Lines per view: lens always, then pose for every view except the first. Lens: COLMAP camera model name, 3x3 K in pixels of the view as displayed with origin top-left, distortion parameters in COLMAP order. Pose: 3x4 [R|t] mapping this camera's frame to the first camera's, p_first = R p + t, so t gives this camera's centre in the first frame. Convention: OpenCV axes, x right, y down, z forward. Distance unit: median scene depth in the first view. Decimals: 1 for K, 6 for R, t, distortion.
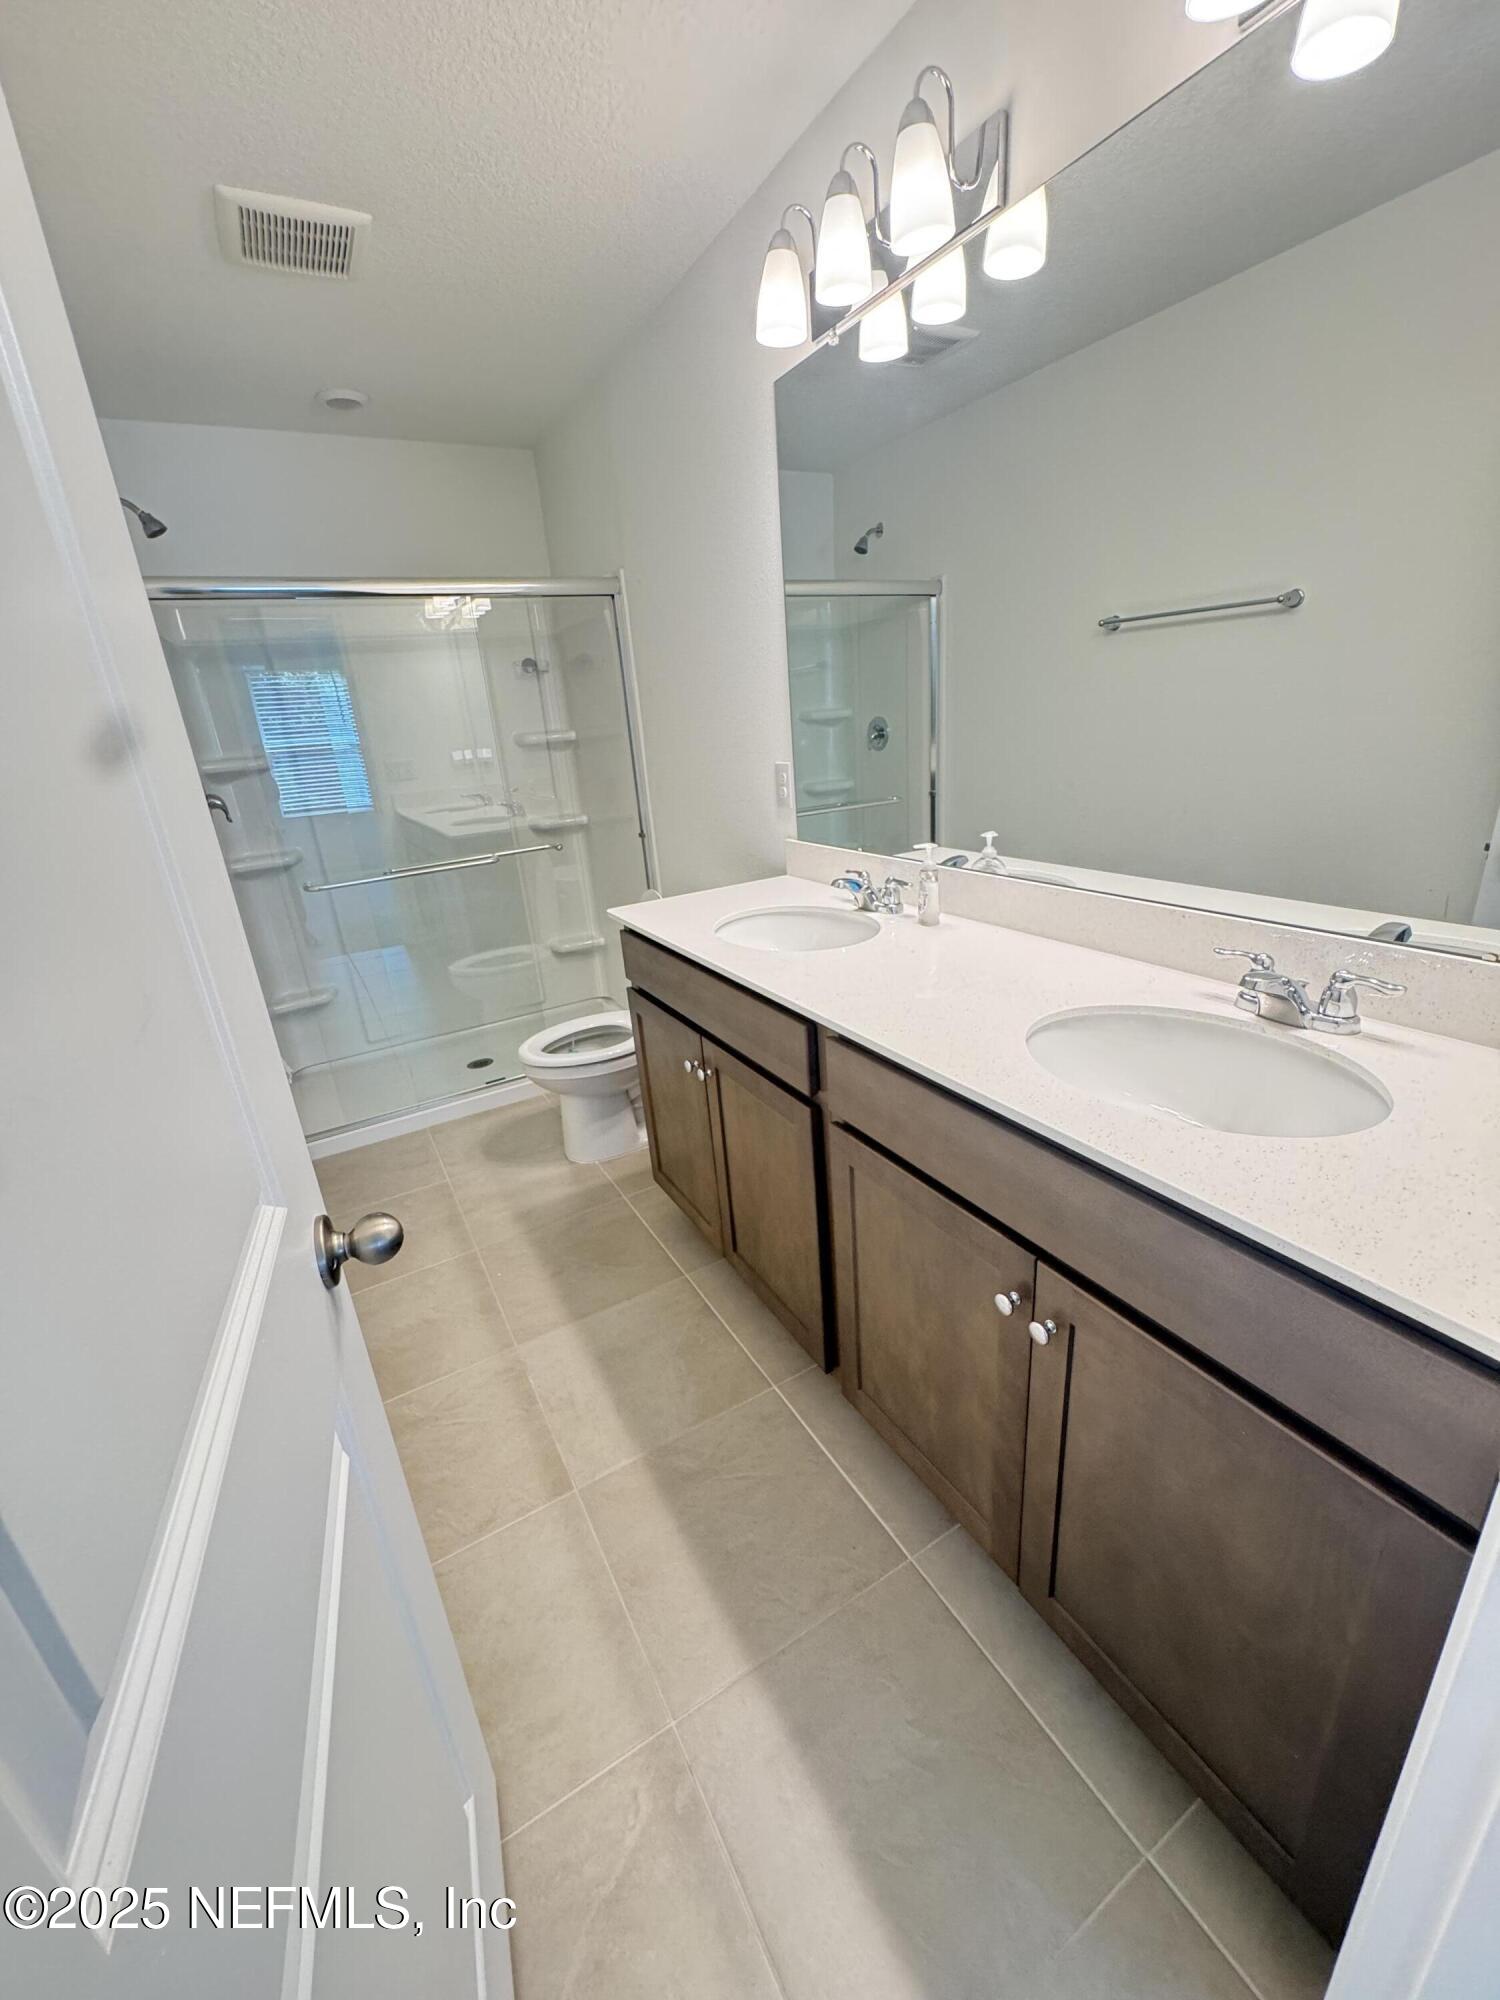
lens RADIAL K [[802.5, 0, 750.0], [0, 802.5, 1000.0], [0, 0, 1]] dist [-0.003340, -0.000081]
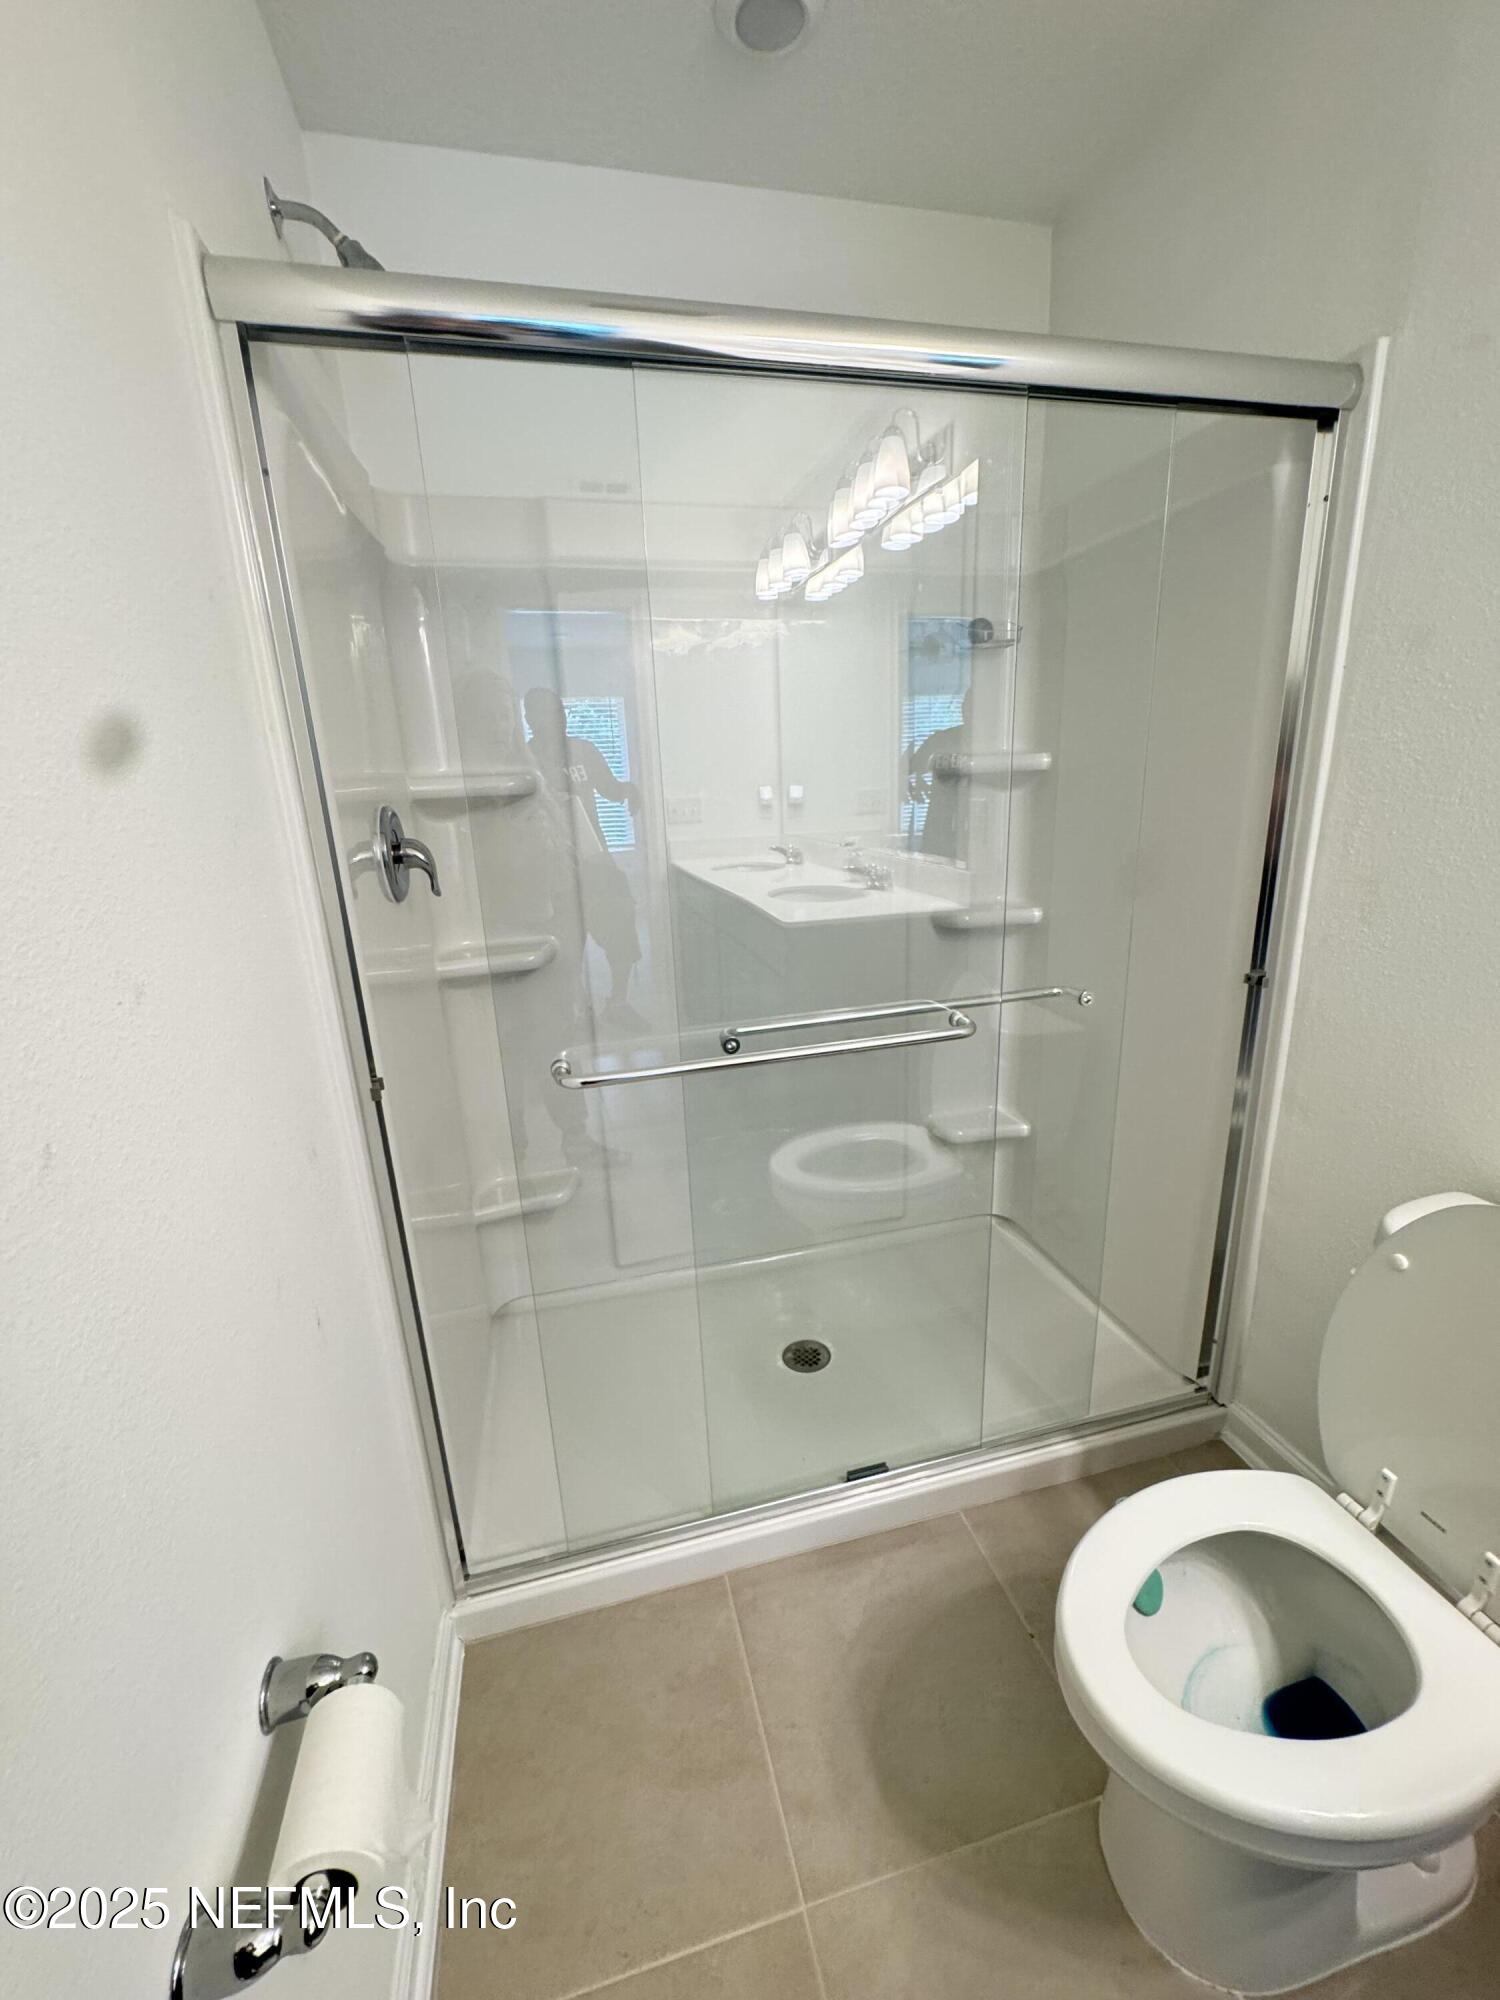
lens RADIAL K [[802.5, 0, 750.0], [0, 802.5, 1000.0], [0, 0, 1]] dist [-0.003340, -0.000081]
pose [[0.961449, 0.107610, -0.253052, -0.256686], [-0.121913, 0.991673, -0.041490, -0.126199], [0.246480, 0.070741, 0.966563, 0.447097]]
